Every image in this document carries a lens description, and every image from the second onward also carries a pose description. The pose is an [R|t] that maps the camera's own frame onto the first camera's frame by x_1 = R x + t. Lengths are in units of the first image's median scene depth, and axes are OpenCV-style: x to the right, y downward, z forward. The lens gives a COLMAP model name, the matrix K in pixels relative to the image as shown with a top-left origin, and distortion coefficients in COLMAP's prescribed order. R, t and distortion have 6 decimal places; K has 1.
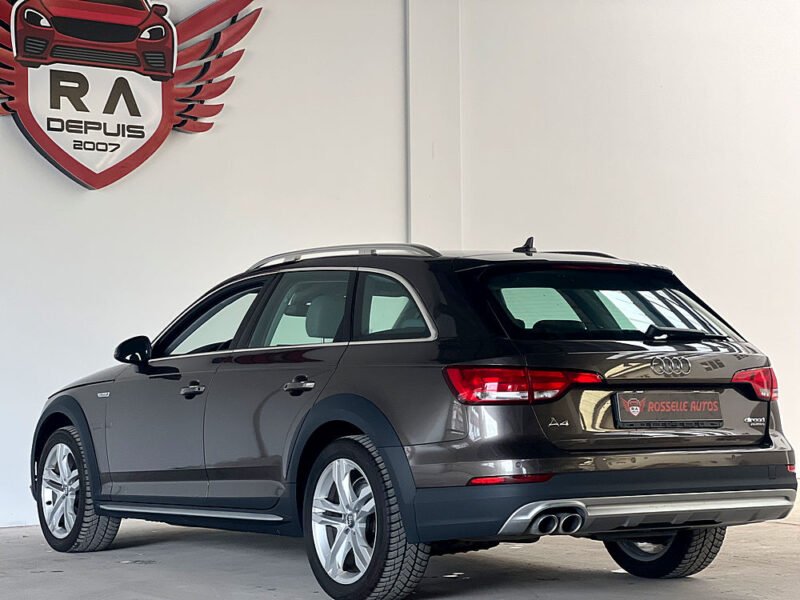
lens RADIAL K [[1797.9, 0, 400.0], [0, 1797.9, 300.0], [0, 0, 1]] dist [0.182144, 0.154669]
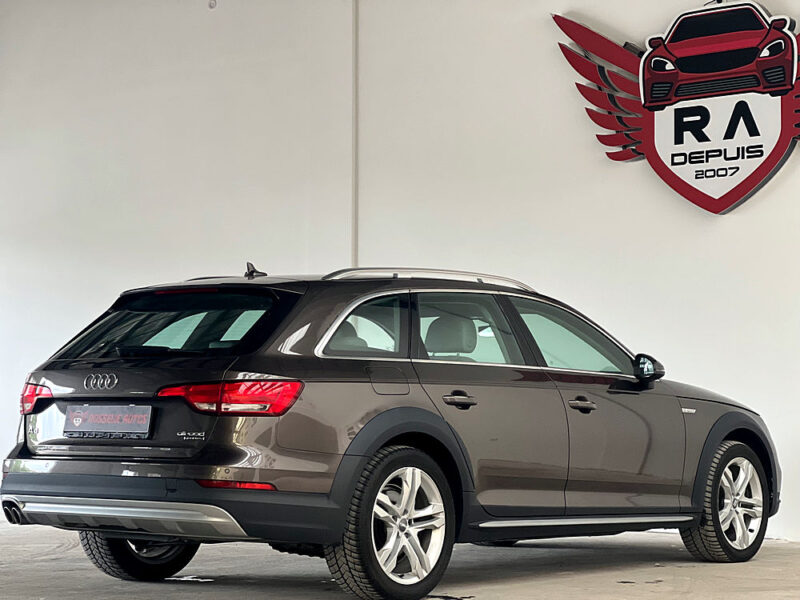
lens RADIAL K [[1797.9, 0, 400.0], [0, 1797.9, 300.0], [0, 0, 1]] dist [0.182144, 0.154669]
pose [[0.288973, -0.050354, -0.956012, 0.768430], [0.036825, 0.998461, -0.041459, 0.024095], [0.956629, -0.023225, 0.290383, 0.525565]]
